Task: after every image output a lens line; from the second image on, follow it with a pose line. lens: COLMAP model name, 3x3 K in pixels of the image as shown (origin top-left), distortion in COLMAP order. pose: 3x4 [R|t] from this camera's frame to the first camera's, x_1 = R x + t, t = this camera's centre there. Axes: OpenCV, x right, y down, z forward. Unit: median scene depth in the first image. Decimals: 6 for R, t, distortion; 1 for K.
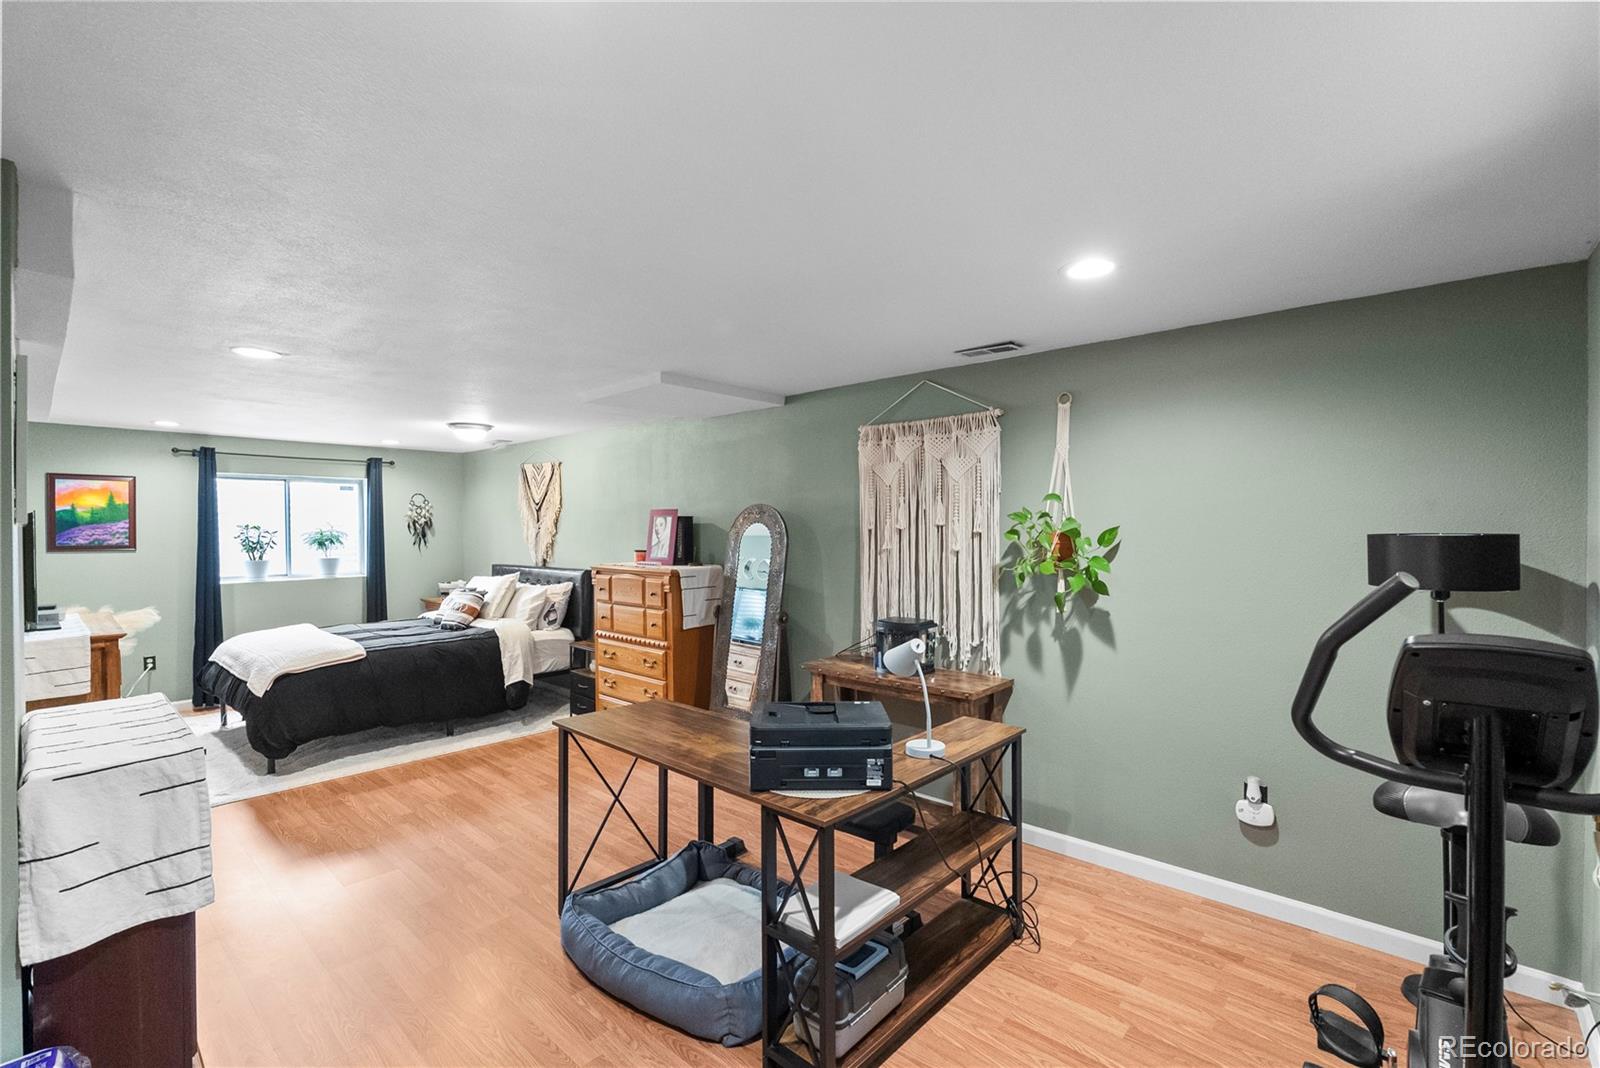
lens RADIAL K [[705.8, 0, 789.7], [0, 705.8, 536.0], [0, 0, 1]] dist [-0.011803, 0.000334]
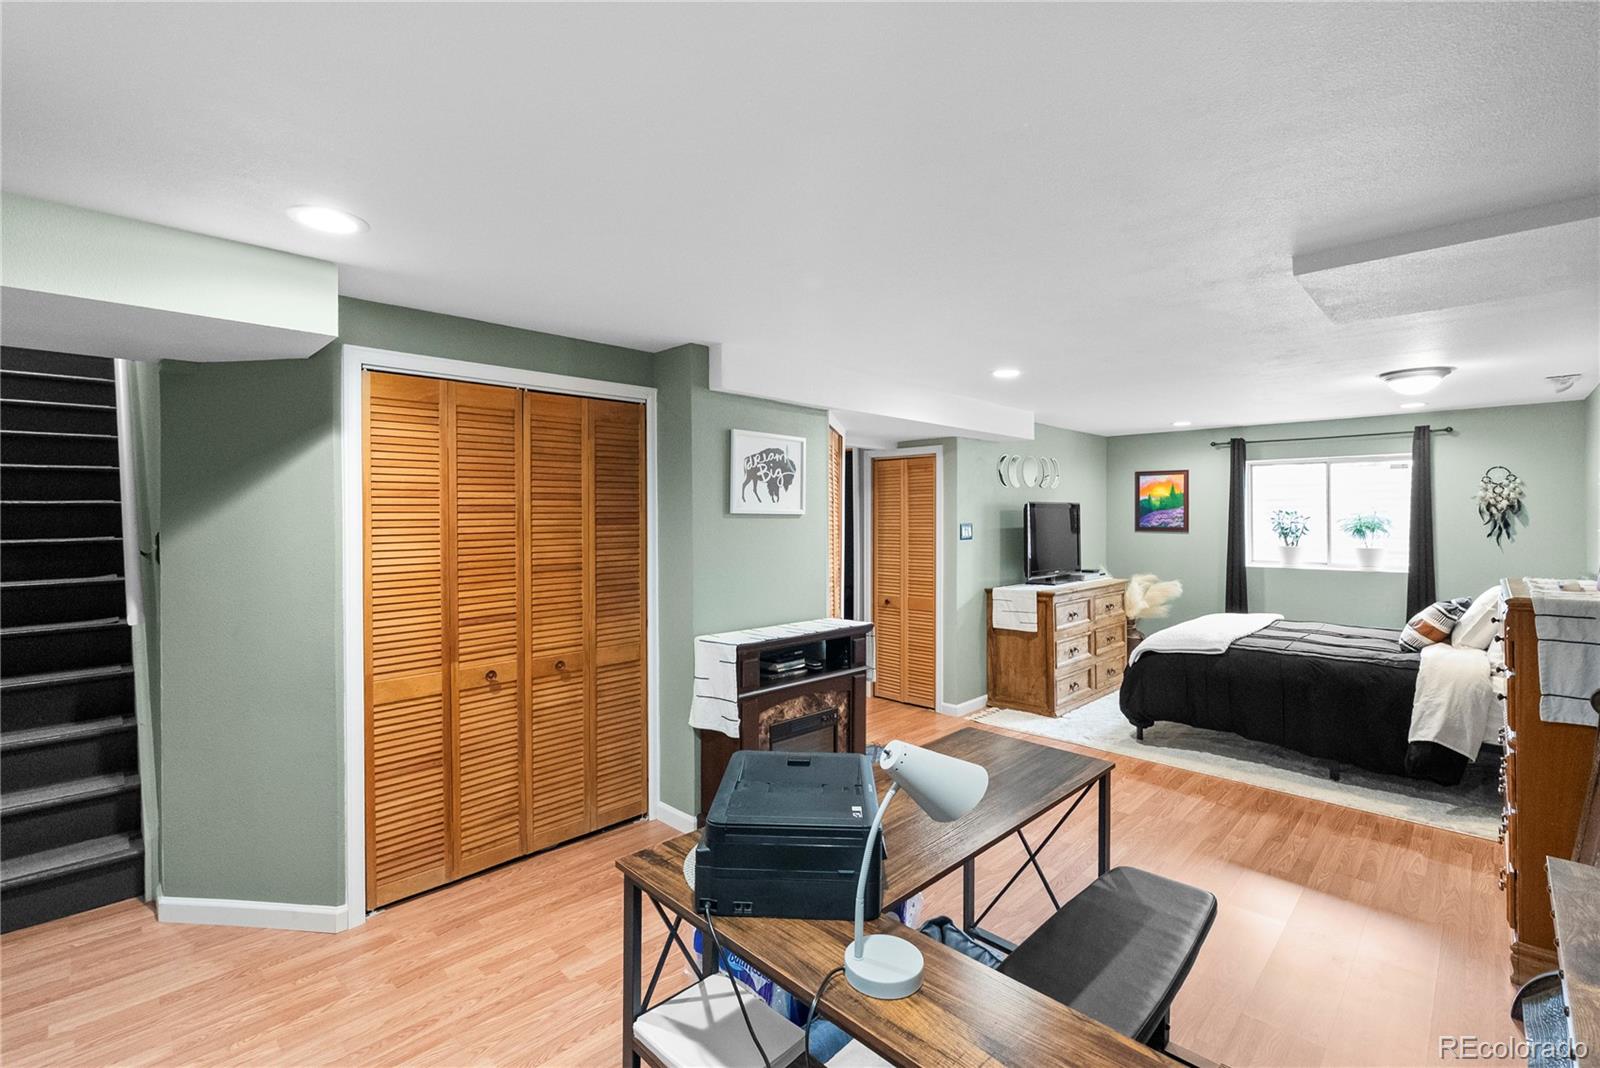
lens RADIAL K [[702.8, 0, 802.7], [0, 702.8, 530.5], [0, 0, 1]] dist [-0.007936, 0.000164]
pose [[-0.035323, 0.025291, -0.999056, 0.277837], [-0.011375, 0.999605, 0.025707, -0.005613], [0.999311, 0.012272, -0.035021, 0.395154]]
